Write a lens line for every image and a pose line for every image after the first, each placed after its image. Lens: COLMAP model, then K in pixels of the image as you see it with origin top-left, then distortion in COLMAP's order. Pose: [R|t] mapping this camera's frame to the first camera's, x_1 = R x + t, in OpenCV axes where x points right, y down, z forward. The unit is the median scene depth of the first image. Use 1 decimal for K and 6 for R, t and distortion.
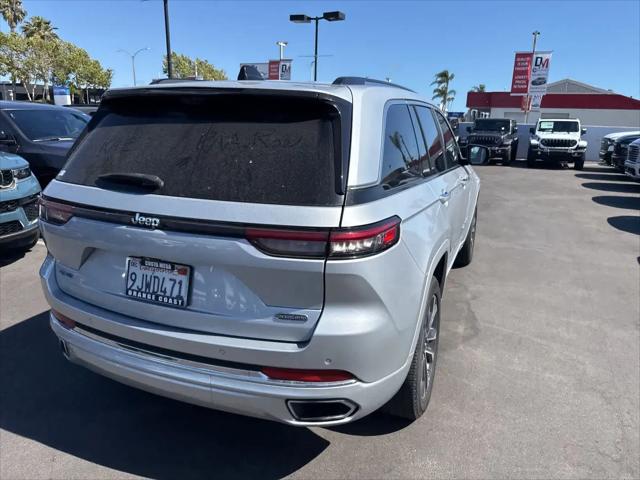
lens RADIAL K [[460.2, 0, 322.4], [0, 460.2, 239.7], [0, 0, 1]] dist [0.038666, -0.036799]
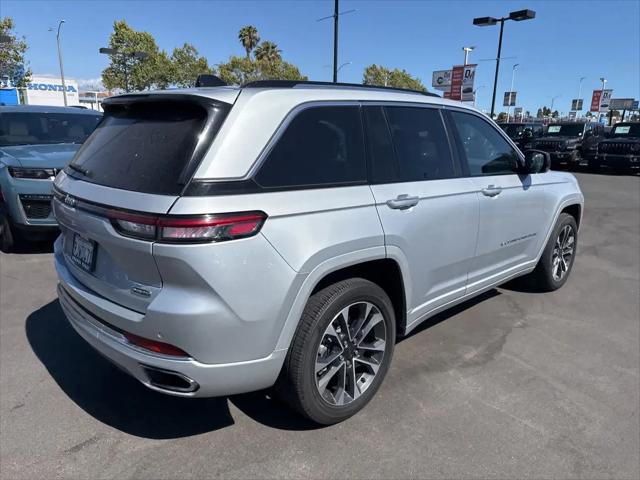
lens RADIAL K [[457.8, 0, 322.0], [0, 457.8, 238.4], [0, 0, 1]] dist [0.035034, -0.034242]
pose [[0.912516, 0.090999, -0.398790, 0.478231], [-0.098273, 0.995157, 0.002212, -0.005020], [0.397060, 0.037172, 0.917040, 0.077471]]
